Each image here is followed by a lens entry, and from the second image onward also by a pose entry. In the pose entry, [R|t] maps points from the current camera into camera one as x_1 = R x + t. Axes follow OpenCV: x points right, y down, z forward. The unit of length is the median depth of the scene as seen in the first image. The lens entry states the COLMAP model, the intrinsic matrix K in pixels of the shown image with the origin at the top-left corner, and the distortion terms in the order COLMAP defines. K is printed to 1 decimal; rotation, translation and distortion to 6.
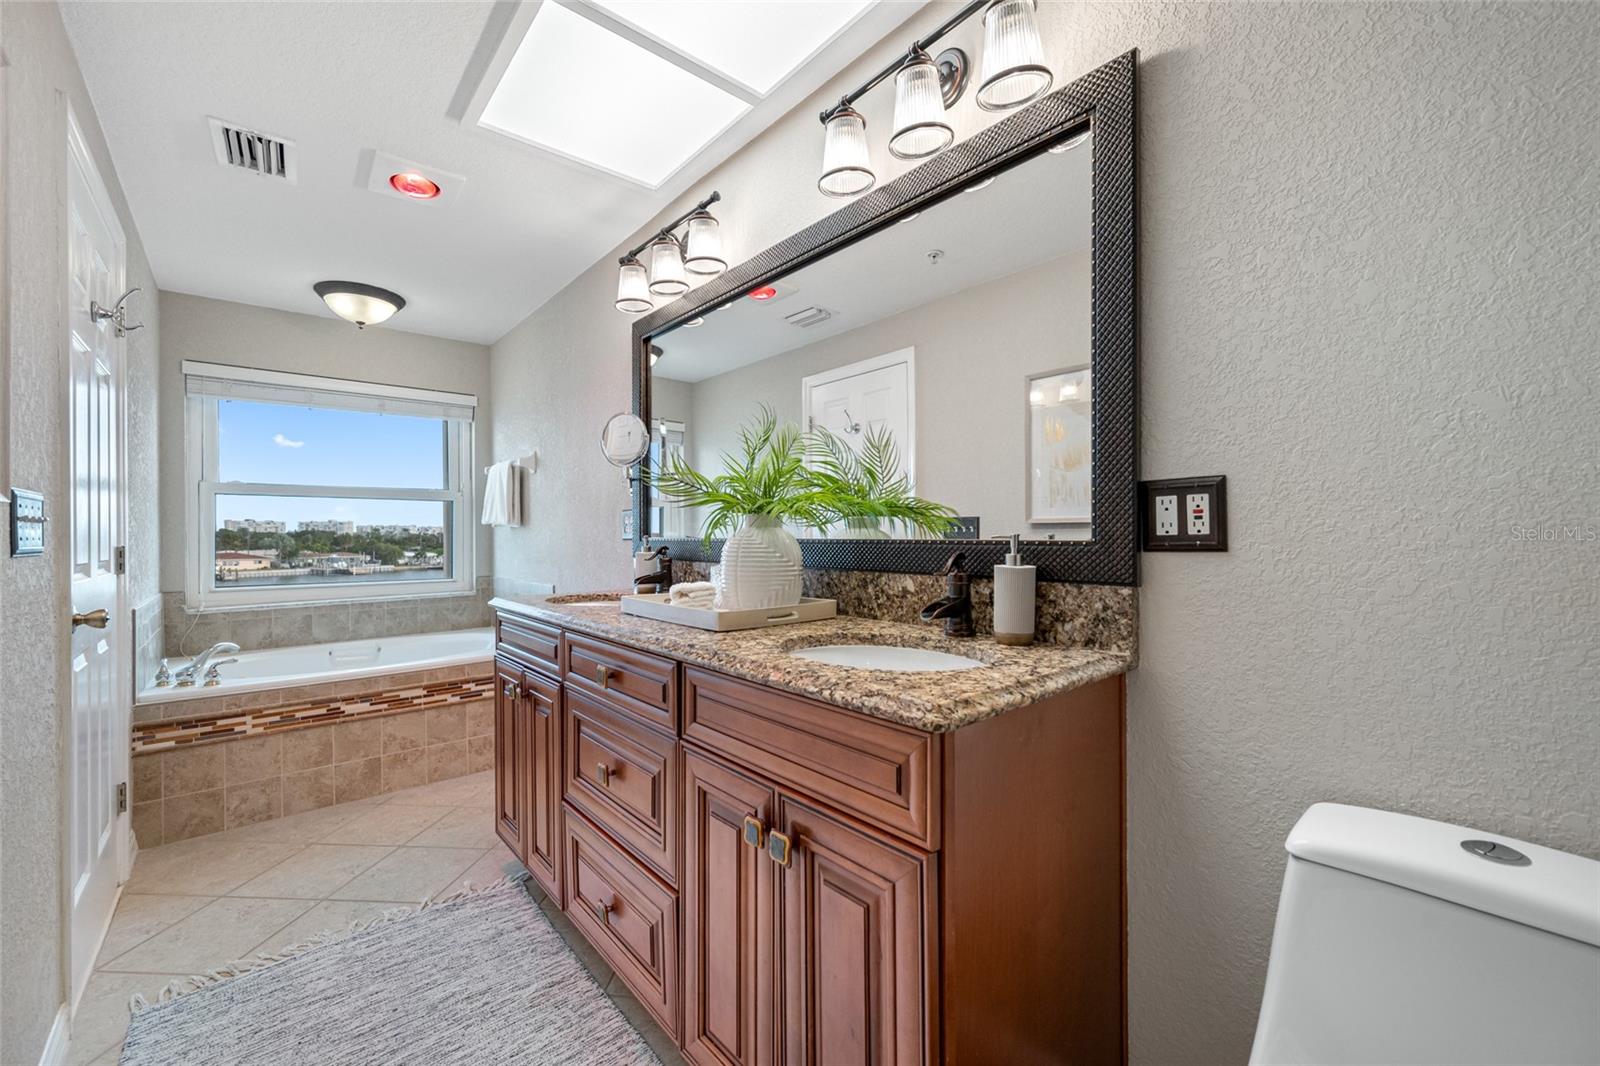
lens RADIAL K [[641.2, 0, 798.3], [0, 641.2, 535.5], [0, 0, 1]] dist [0.002335, 0.000518]
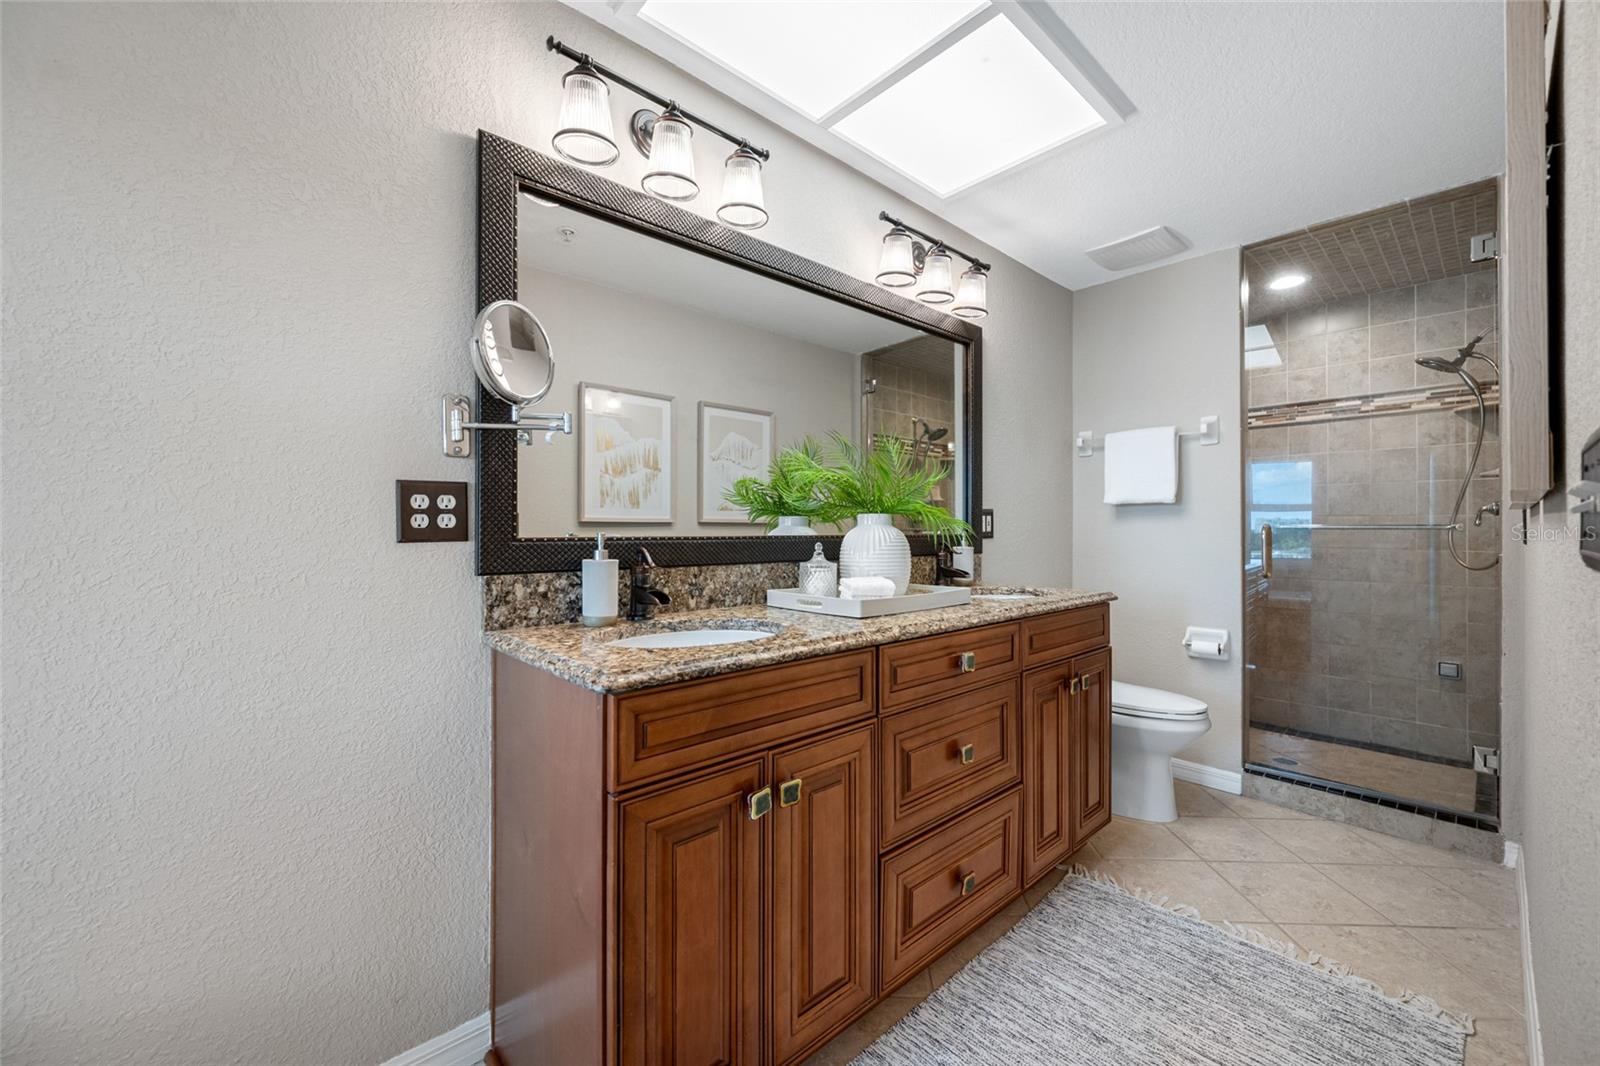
lens RADIAL K [[641.2, 0, 787.9], [0, 641.2, 528.8], [0, 0, 1]] dist [0.002335, 0.000518]
pose [[-0.018122, 0.001490, 0.999835, -1.274798], [0.002540, 0.999996, -0.001444, -0.006571], [-0.999833, 0.002513, -0.018125, 1.223410]]
